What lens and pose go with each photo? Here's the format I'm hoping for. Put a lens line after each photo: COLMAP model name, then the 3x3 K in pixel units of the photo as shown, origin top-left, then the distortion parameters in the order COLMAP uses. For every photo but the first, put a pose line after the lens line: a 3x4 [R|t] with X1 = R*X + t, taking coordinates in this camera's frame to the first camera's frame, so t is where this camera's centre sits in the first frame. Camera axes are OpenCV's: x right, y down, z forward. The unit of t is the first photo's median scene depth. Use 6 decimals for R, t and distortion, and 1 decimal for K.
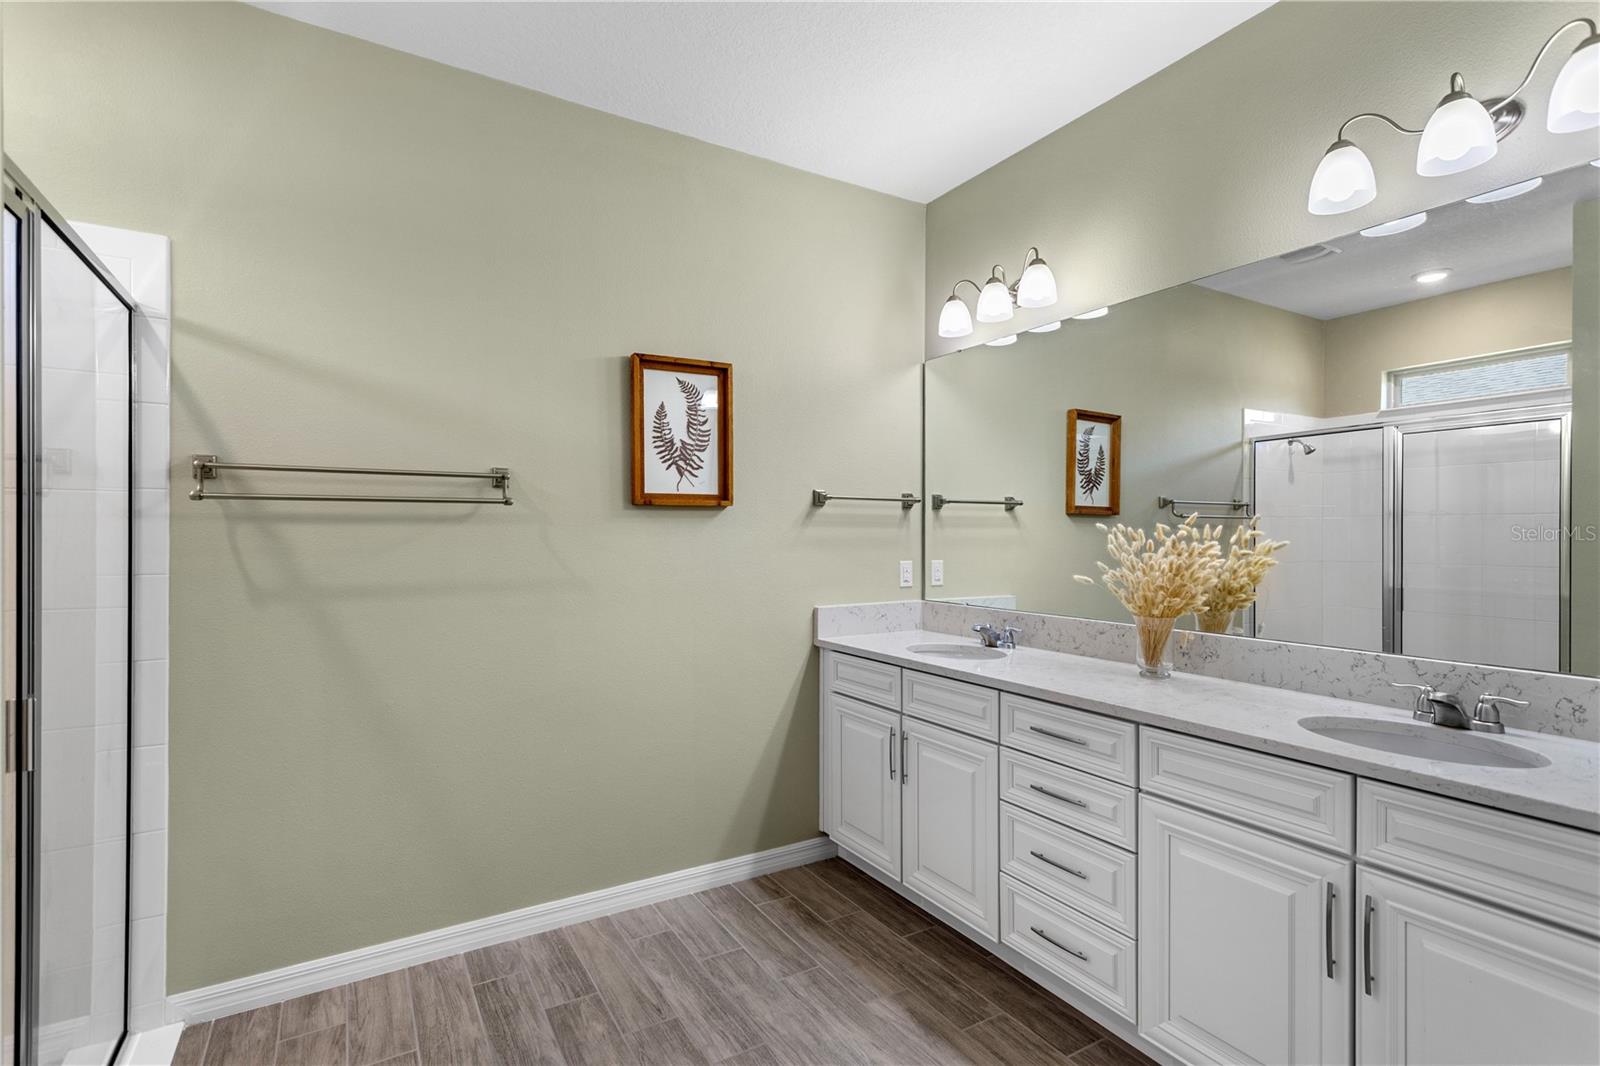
lens RADIAL K [[756.4, 0, 799.1], [0, 756.4, 536.8], [0, 0, 1]] dist [0.000226, 0.005051]
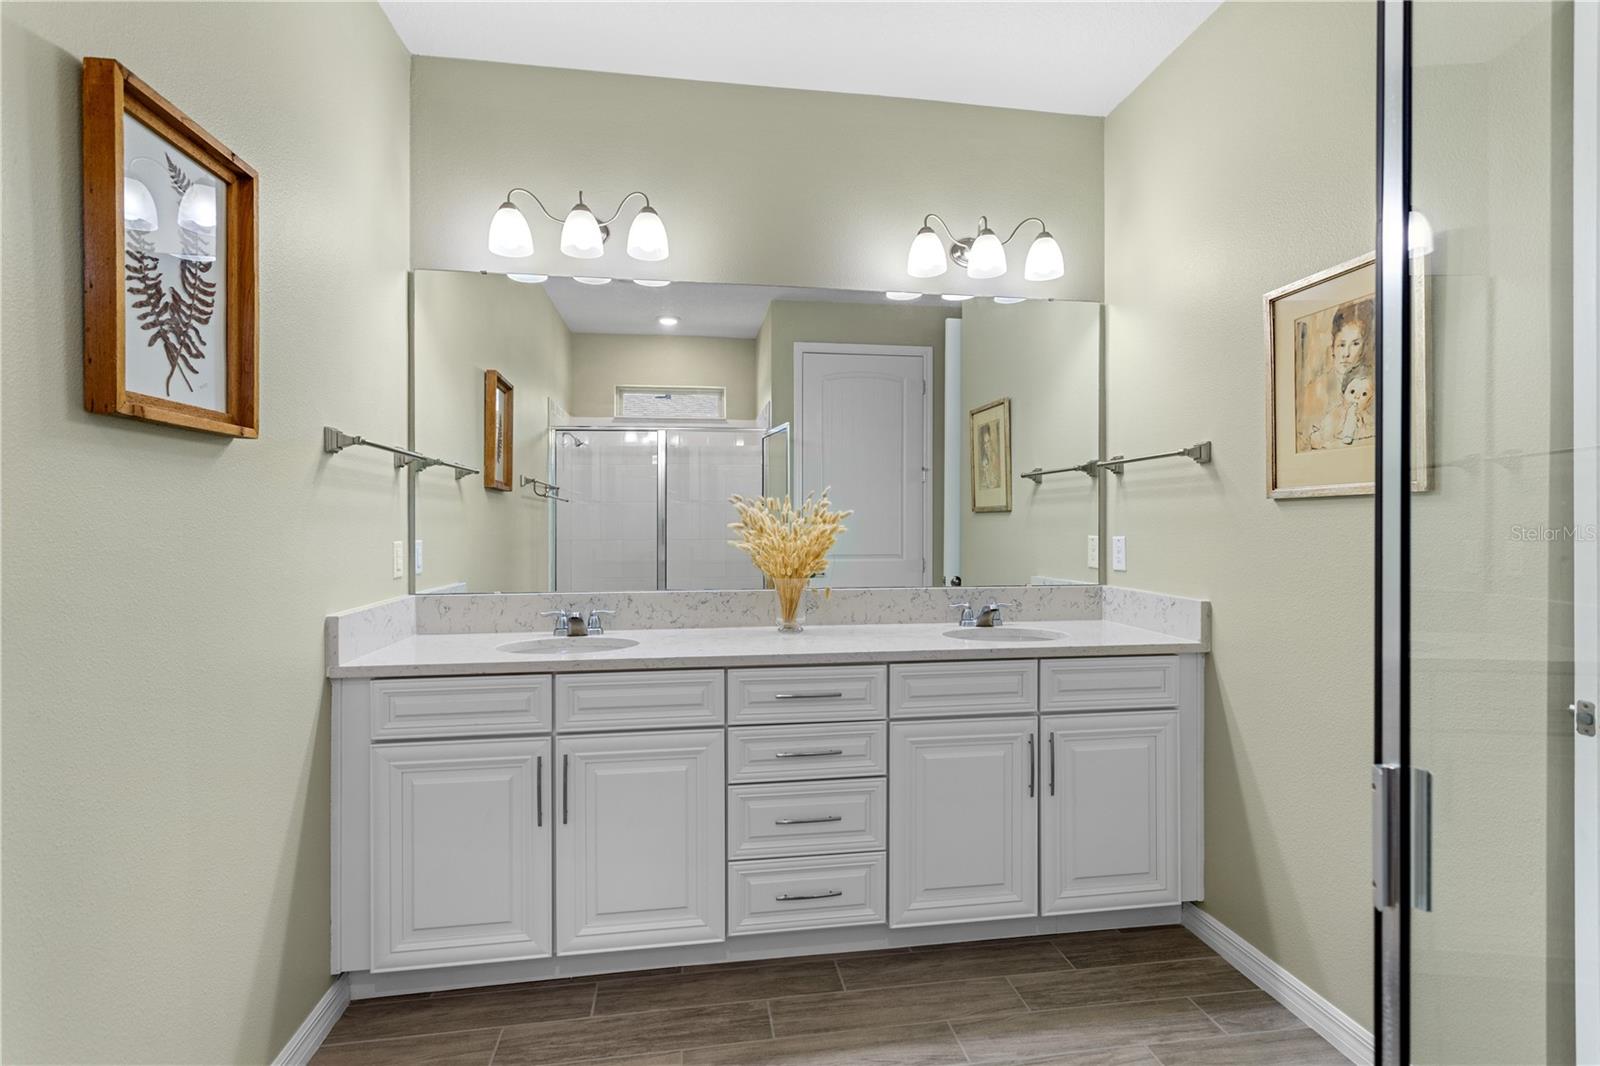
lens RADIAL K [[756.4, 0, 799.2], [0, 756.4, 527.2], [0, 0, 1]] dist [0.000226, 0.005051]
pose [[0.376645, -0.002518, 0.926354, -0.476032], [0.004457, 0.999990, 0.000906, 0.024724], [-0.926347, 0.003787, 0.376652, 0.478574]]
